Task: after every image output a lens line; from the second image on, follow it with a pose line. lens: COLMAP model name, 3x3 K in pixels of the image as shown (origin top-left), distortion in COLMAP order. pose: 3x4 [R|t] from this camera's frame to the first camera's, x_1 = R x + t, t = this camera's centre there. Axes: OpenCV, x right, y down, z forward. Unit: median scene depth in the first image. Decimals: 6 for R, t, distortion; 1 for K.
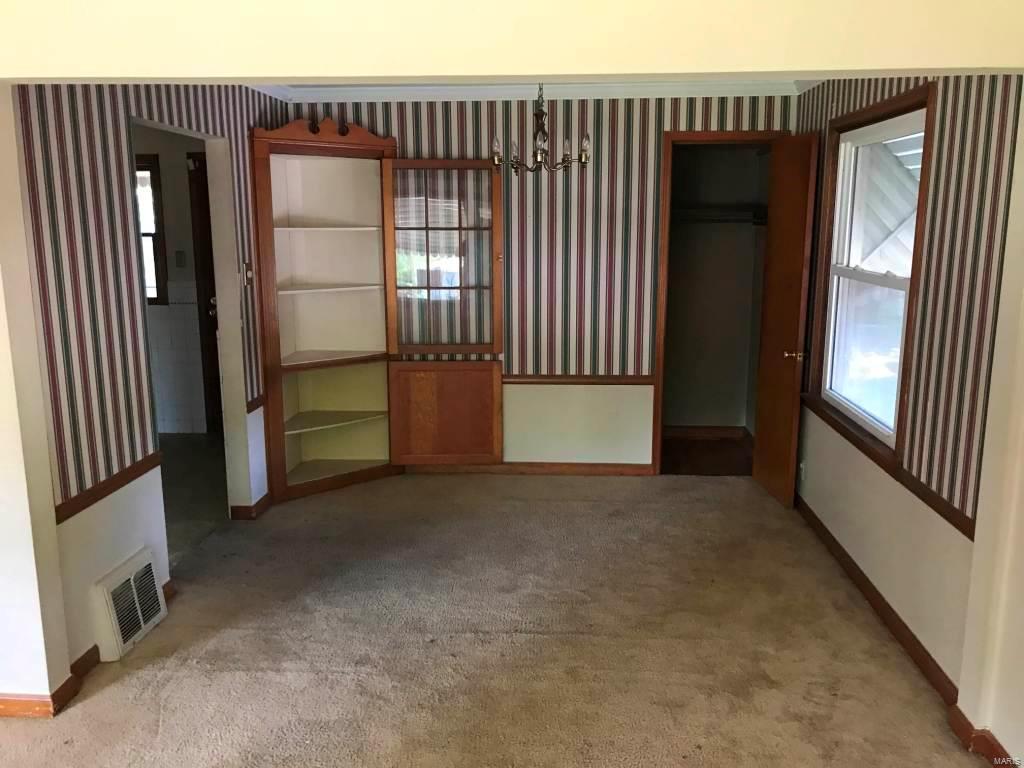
lens RADIAL K [[835.1, 0, 511.6], [0, 835.1, 376.3], [0, 0, 1]] dist [0.015206, -0.030768]
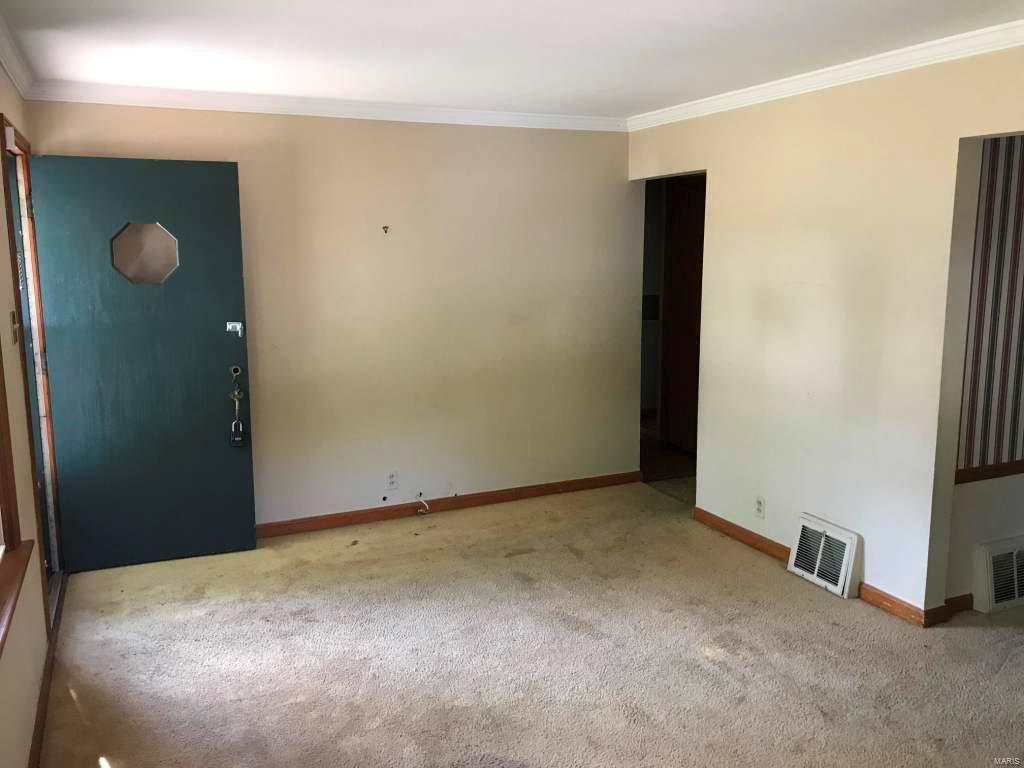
lens RADIAL K [[835.1, 0, 512.1], [0, 835.1, 381.4], [0, 0, 1]] dist [0.015206, -0.030768]
pose [[0.464251, 0.134842, -0.875379, 0.217183], [-0.151344, 0.985885, 0.071600, 0.033271], [0.872677, 0.099243, 0.478106, -0.192235]]
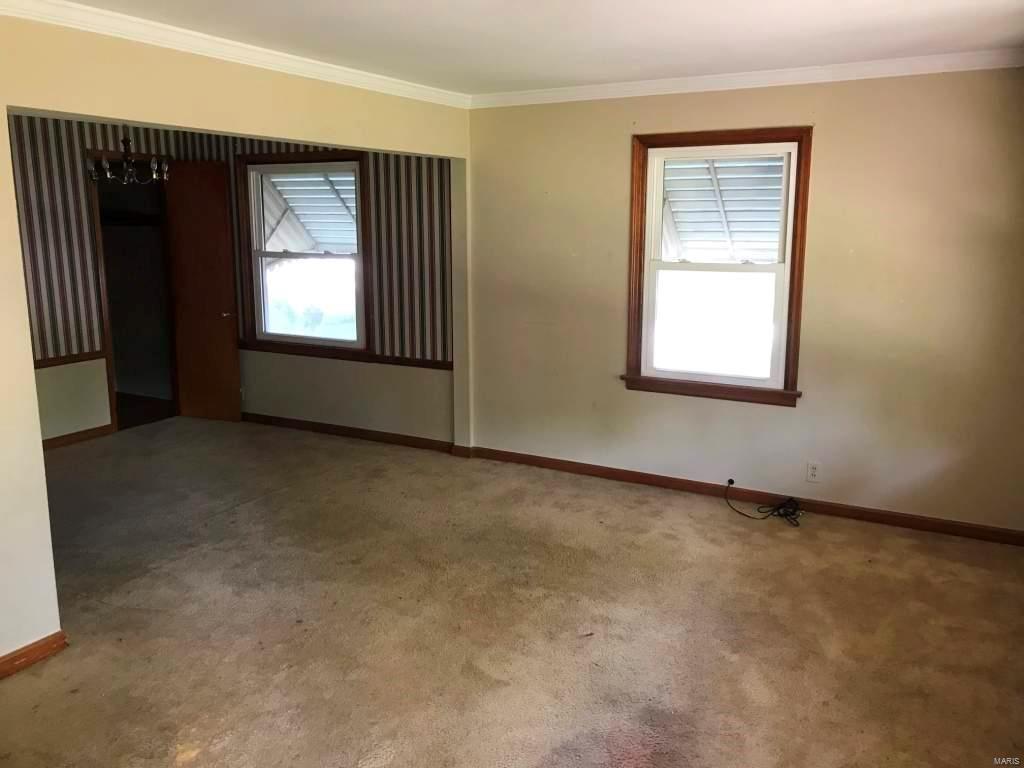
lens RADIAL K [[835.1, 0, 514.2], [0, 835.1, 385.5], [0, 0, 1]] dist [0.015206, -0.030768]
pose [[0.430058, -0.177222, 0.885236, -1.155175], [0.164239, 0.979539, 0.116312, 0.010635], [-0.887736, 0.095369, 0.450366, -0.119448]]
